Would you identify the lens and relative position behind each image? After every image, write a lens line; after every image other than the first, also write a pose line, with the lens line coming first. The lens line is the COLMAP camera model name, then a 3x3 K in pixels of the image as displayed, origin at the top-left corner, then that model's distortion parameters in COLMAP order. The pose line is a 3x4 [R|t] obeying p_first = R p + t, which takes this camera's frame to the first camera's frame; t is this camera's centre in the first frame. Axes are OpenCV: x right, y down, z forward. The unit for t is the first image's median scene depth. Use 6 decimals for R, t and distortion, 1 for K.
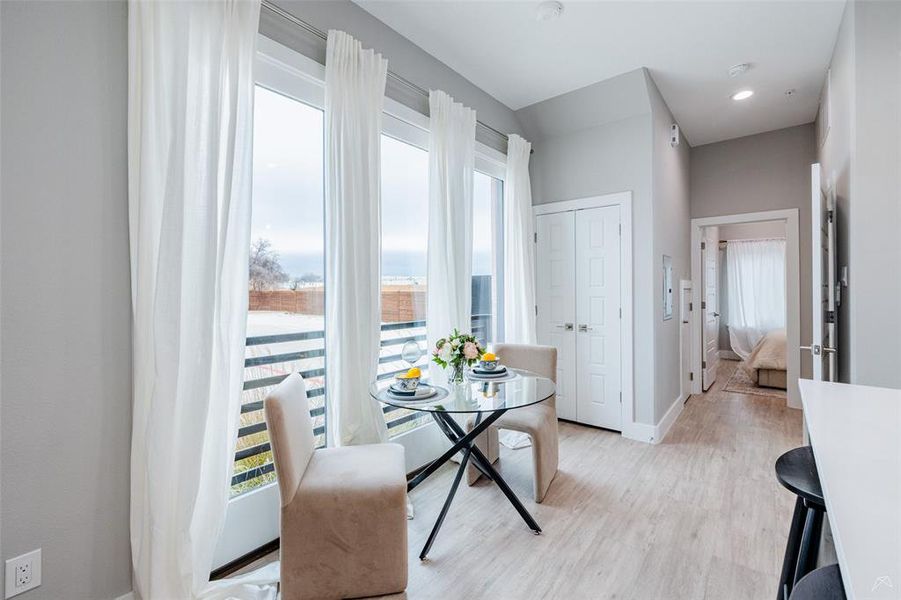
lens RADIAL K [[374.5, 0, 453.9], [0, 374.5, 291.4], [0, 0, 1]] dist [-0.017773, -0.000122]
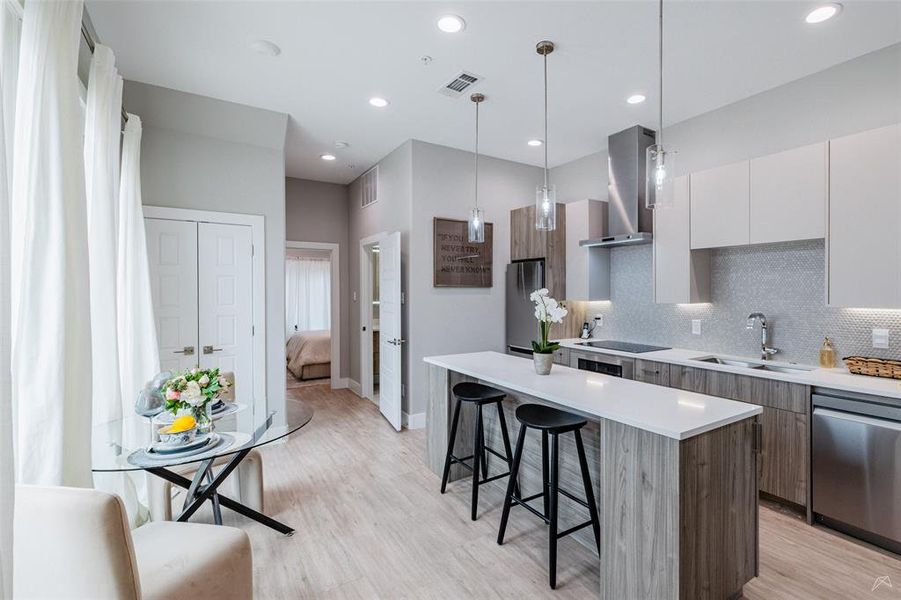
lens RADIAL K [[420.6, 0, 477.2], [0, 420.6, 290.4], [0, 0, 1]] dist [-0.000177, -0.000083]
pose [[0.286232, 0.002998, 0.958156, -0.702396], [0.007693, 0.999956, -0.005426, -0.058605], [-0.958130, 0.008924, 0.286196, 0.084953]]
